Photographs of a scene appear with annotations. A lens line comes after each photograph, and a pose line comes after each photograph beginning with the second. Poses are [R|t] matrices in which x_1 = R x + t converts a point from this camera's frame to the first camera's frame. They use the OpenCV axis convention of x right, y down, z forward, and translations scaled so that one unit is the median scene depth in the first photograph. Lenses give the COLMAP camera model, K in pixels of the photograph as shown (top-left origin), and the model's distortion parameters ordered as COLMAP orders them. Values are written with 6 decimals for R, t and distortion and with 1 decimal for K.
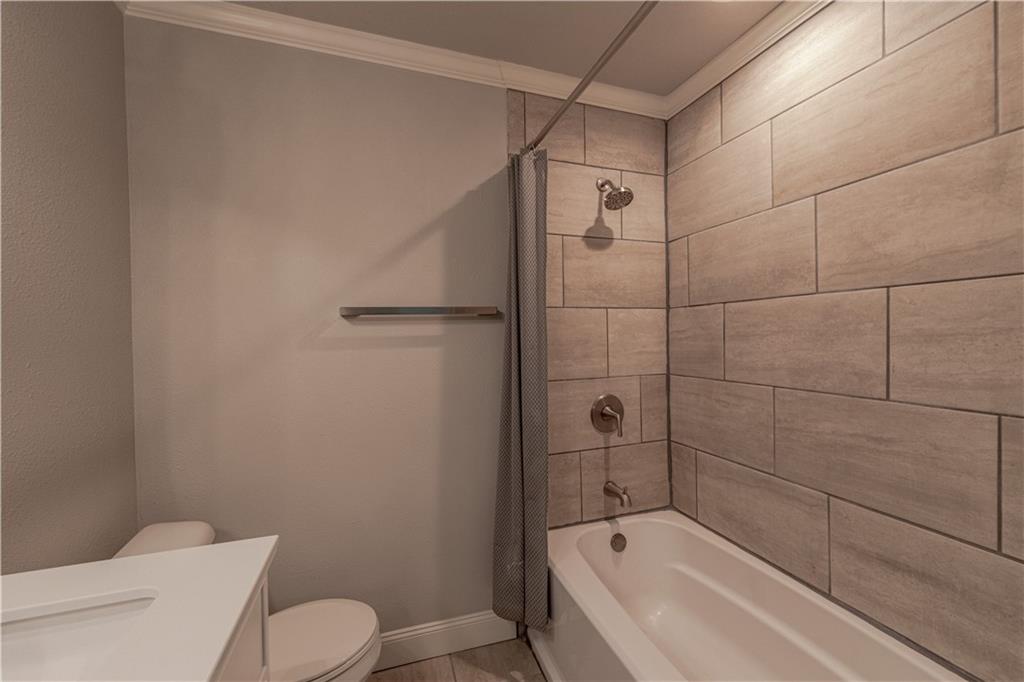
lens RADIAL K [[412.9, 0, 510.6], [0, 412.9, 343.6], [0, 0, 1]] dist [-0.000337, -0.001735]
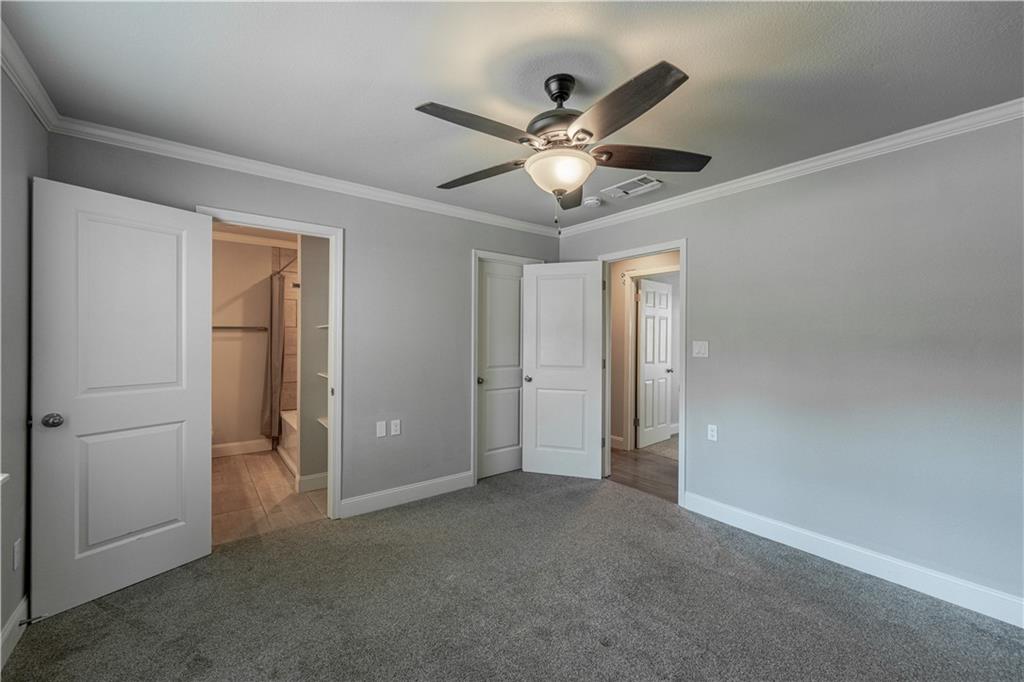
lens RADIAL K [[412.9, 0, 510.5], [0, 412.9, 339.6], [0, 0, 1]] dist [-0.000337, -0.001735]
pose [[0.940824, 0.018396, 0.338397, 0.578810], [-0.014866, 0.999805, -0.013020, 0.008260], [-0.338571, 0.007219, 0.940913, -2.152360]]
